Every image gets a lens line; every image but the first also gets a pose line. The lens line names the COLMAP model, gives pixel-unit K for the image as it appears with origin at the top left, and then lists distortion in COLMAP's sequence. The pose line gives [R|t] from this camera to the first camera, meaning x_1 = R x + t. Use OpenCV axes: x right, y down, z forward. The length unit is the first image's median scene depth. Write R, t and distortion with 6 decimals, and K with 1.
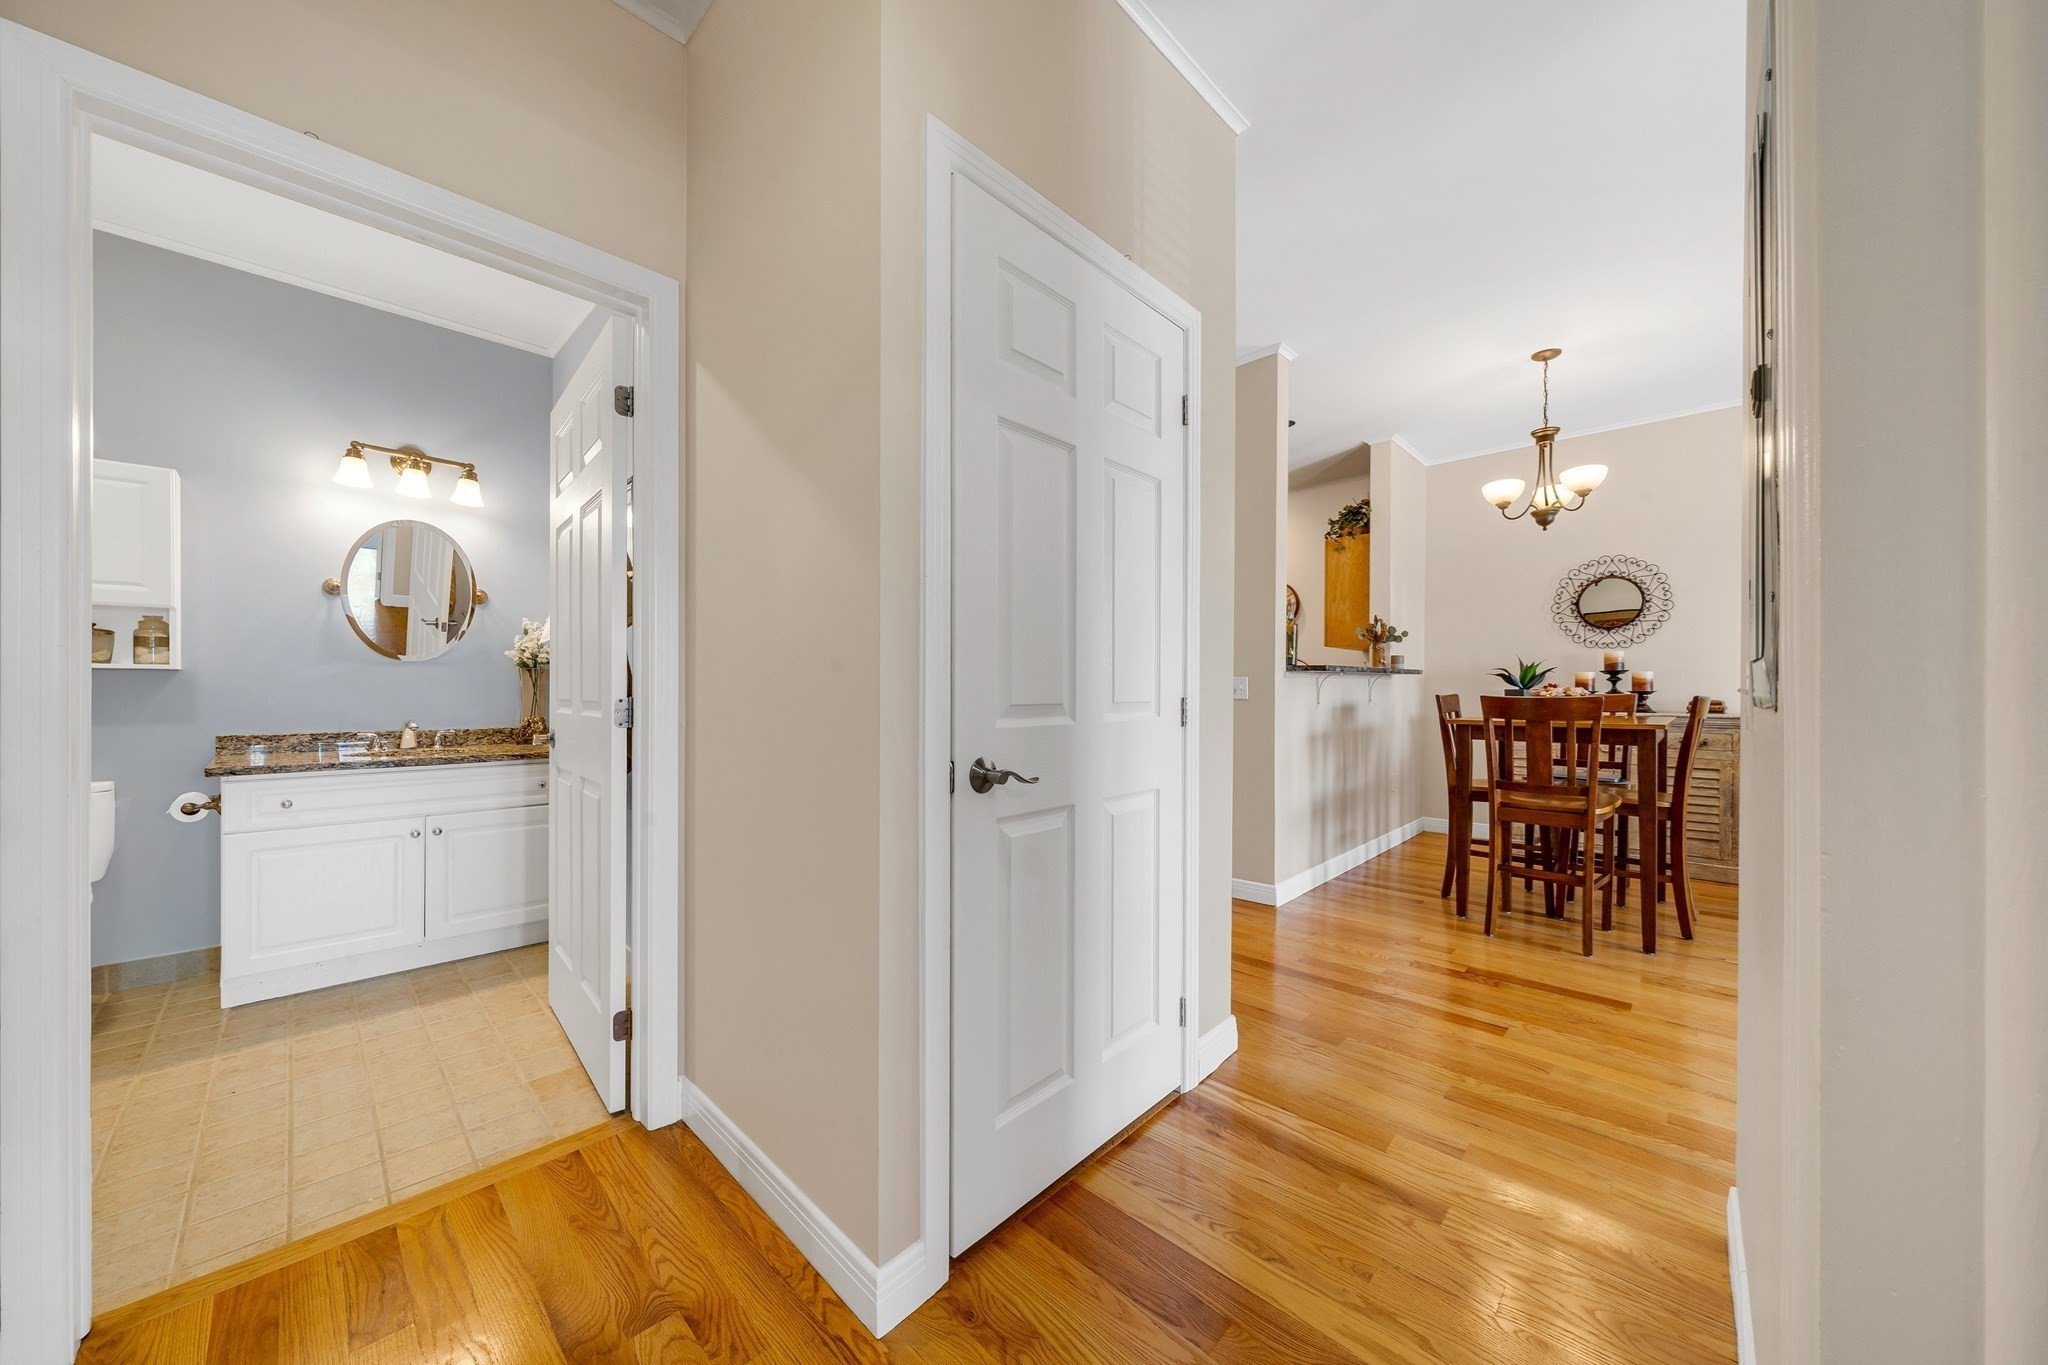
lens RADIAL K [[717.3, 0, 1012.0], [0, 717.3, 687.1], [0, 0, 1]] dist [-0.001947, -0.000063]
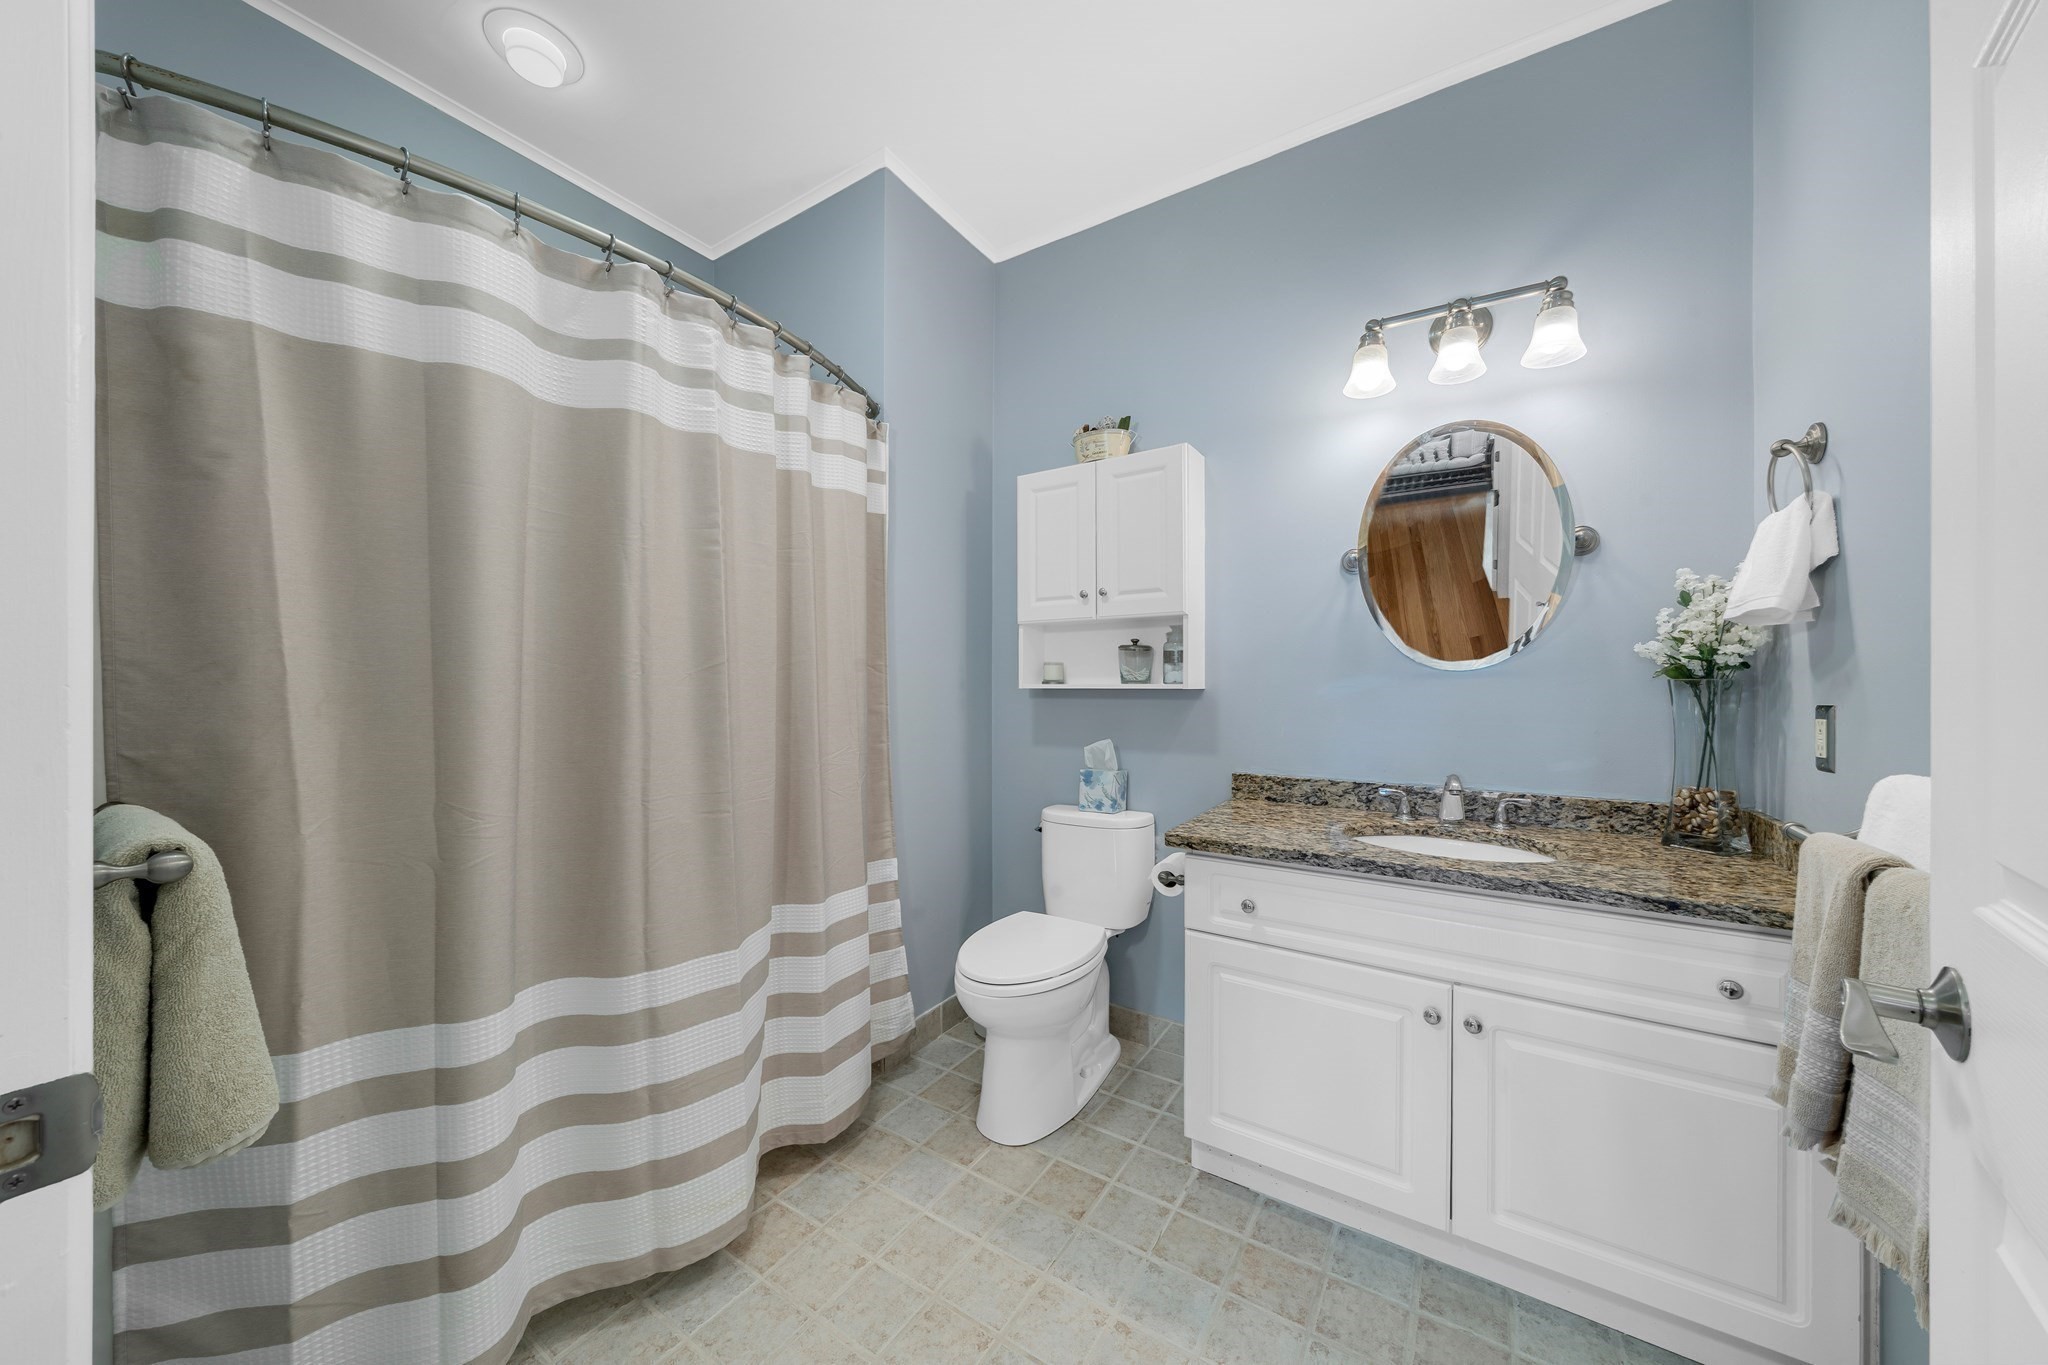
lens RADIAL K [[692.4, 0, 1015.1], [0, 692.4, 690.6], [0, 0, 1]] dist [-0.008188, -0.000268]
pose [[0.200005, 0.002485, -0.979792, -0.422512], [-0.002460, 0.999995, 0.002034, -0.023760], [0.979792, 0.002003, 0.200010, 0.623050]]
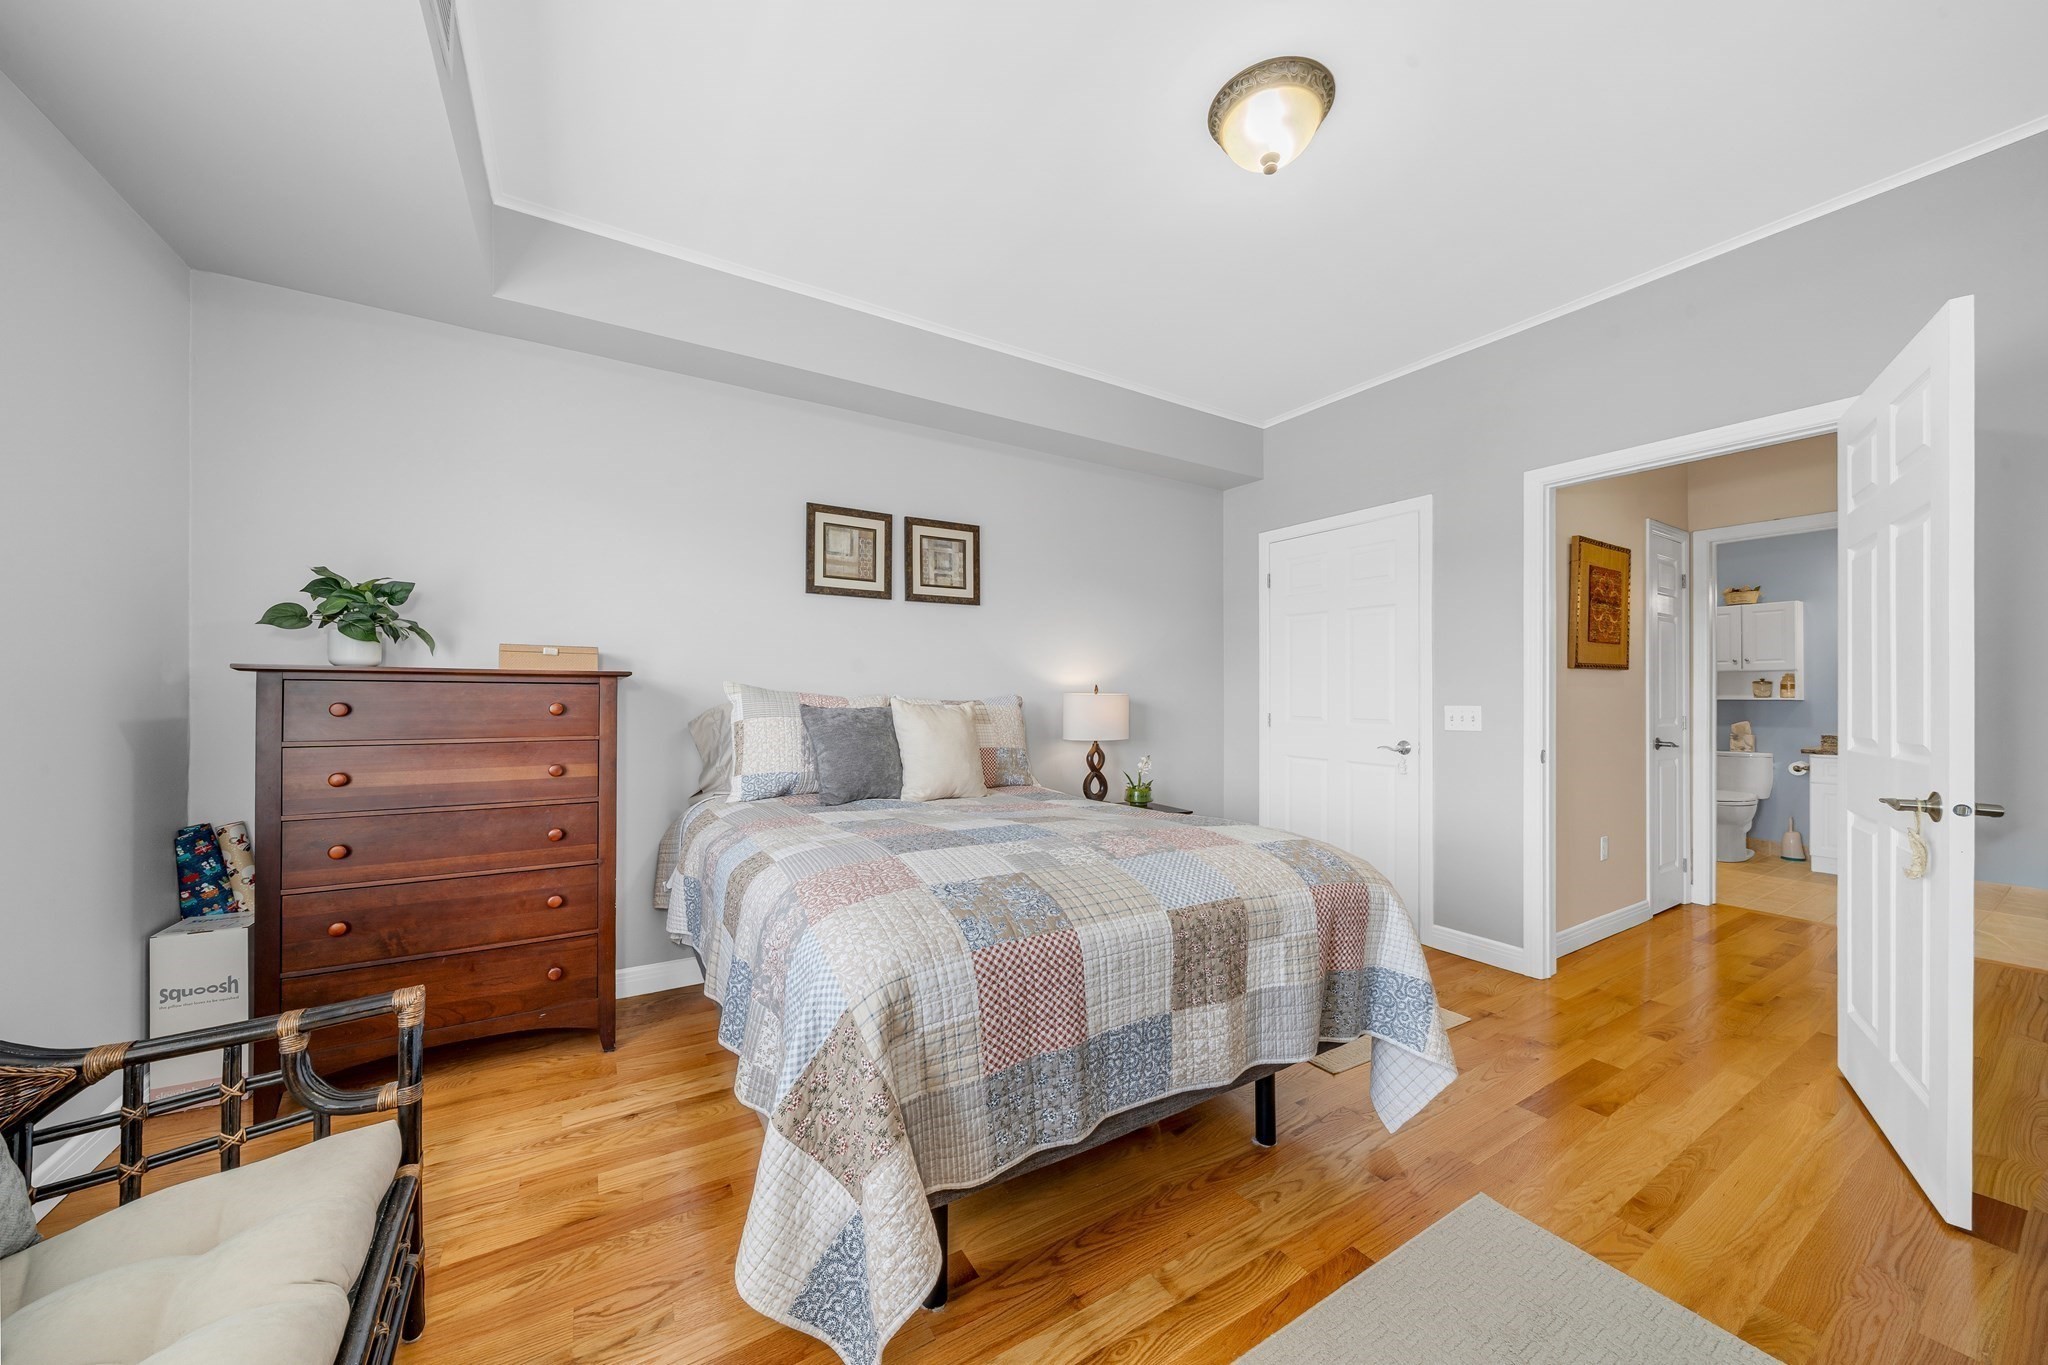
lens RADIAL K [[717.3, 0, 1019.0], [0, 717.3, 695.7], [0, 0, 1]] dist [-0.001947, -0.000063]
pose [[-0.232373, -0.005136, -0.972613, 1.222872], [-0.003058, 0.999985, -0.004550, -0.020808], [0.972622, 0.001917, -0.232385, -0.622634]]
